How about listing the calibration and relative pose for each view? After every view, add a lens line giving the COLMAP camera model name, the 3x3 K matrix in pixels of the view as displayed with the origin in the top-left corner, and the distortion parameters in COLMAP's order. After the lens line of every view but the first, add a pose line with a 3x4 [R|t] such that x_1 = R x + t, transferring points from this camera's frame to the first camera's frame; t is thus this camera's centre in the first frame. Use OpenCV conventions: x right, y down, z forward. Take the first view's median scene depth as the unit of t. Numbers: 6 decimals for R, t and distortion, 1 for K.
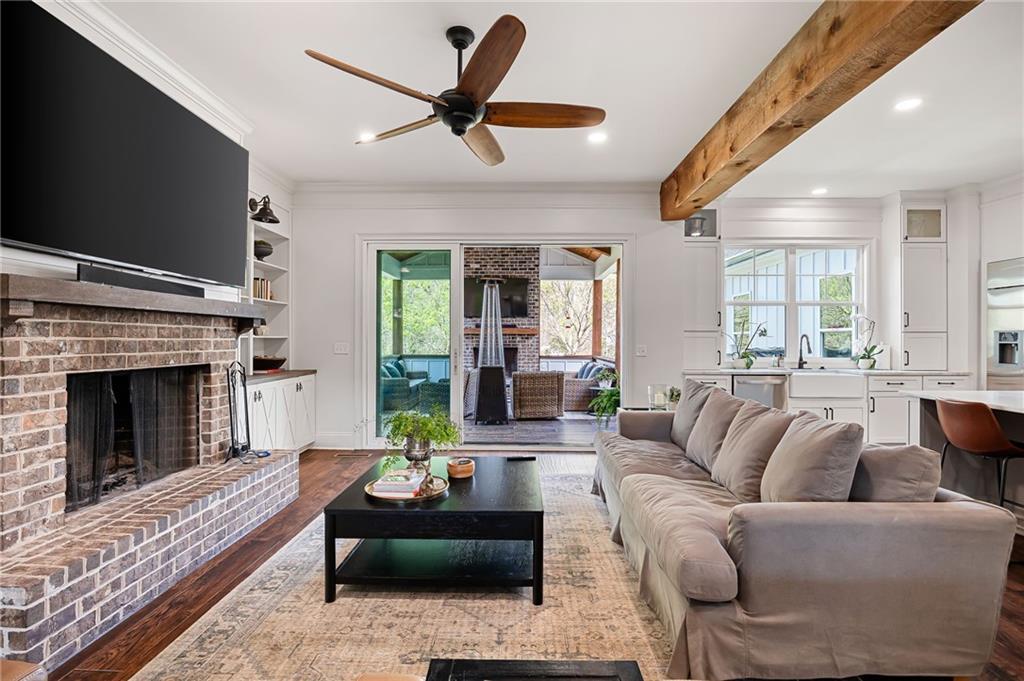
lens RADIAL K [[490.5, 0, 512.0], [0, 490.5, 340.5], [0, 0, 1]] dist [-0.000206, -0.000244]
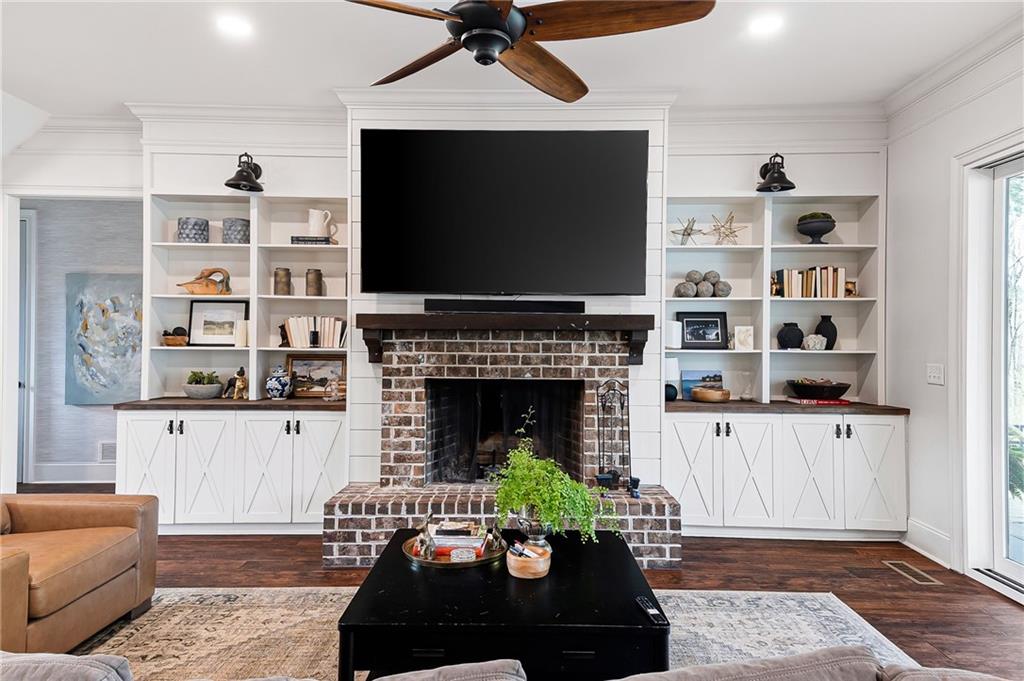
lens RADIAL K [[667.8, 0, 512.0], [0, 667.8, 340.5], [0, 0, 1]] dist [0.094404, -0.002155]
pose [[0.004335, -0.006223, -0.999971, 0.689055], [-0.008572, 0.999944, -0.006260, -0.020552], [0.999954, 0.008599, 0.004282, 0.861734]]
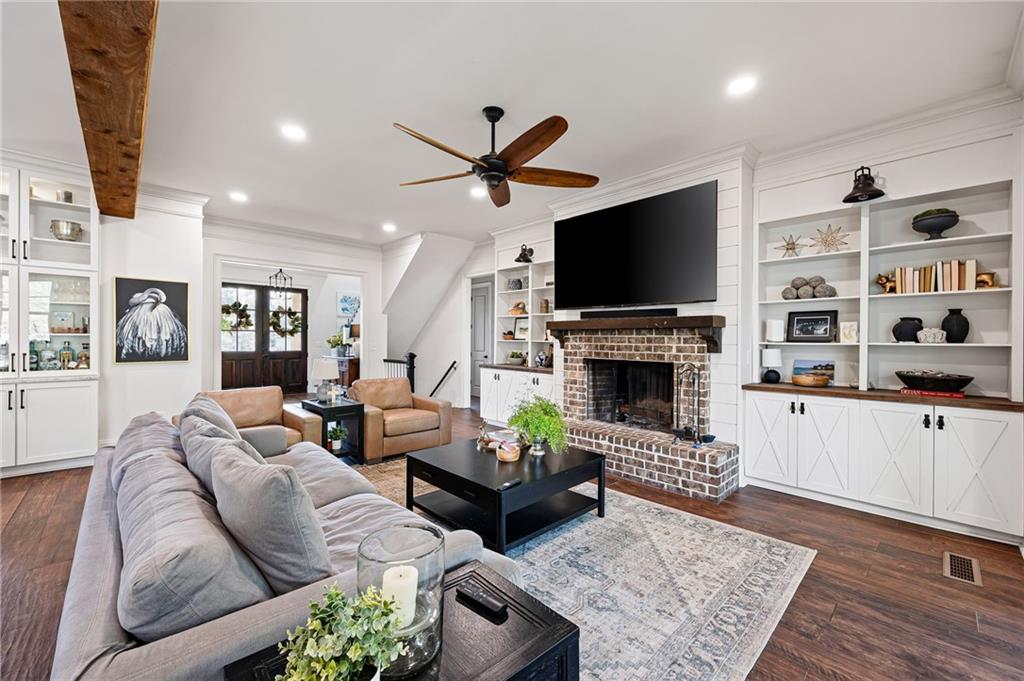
lens RADIAL K [[408.0, 0, 512.0], [0, 408.0, 340.5], [0, 0, 1]] dist [0.002225, 0.000141]
pose [[-0.701257, -0.004906, -0.712891, 0.525809], [-0.010030, 0.999945, 0.002985, -0.013859], [0.712838, 0.009244, -0.701268, 1.494633]]
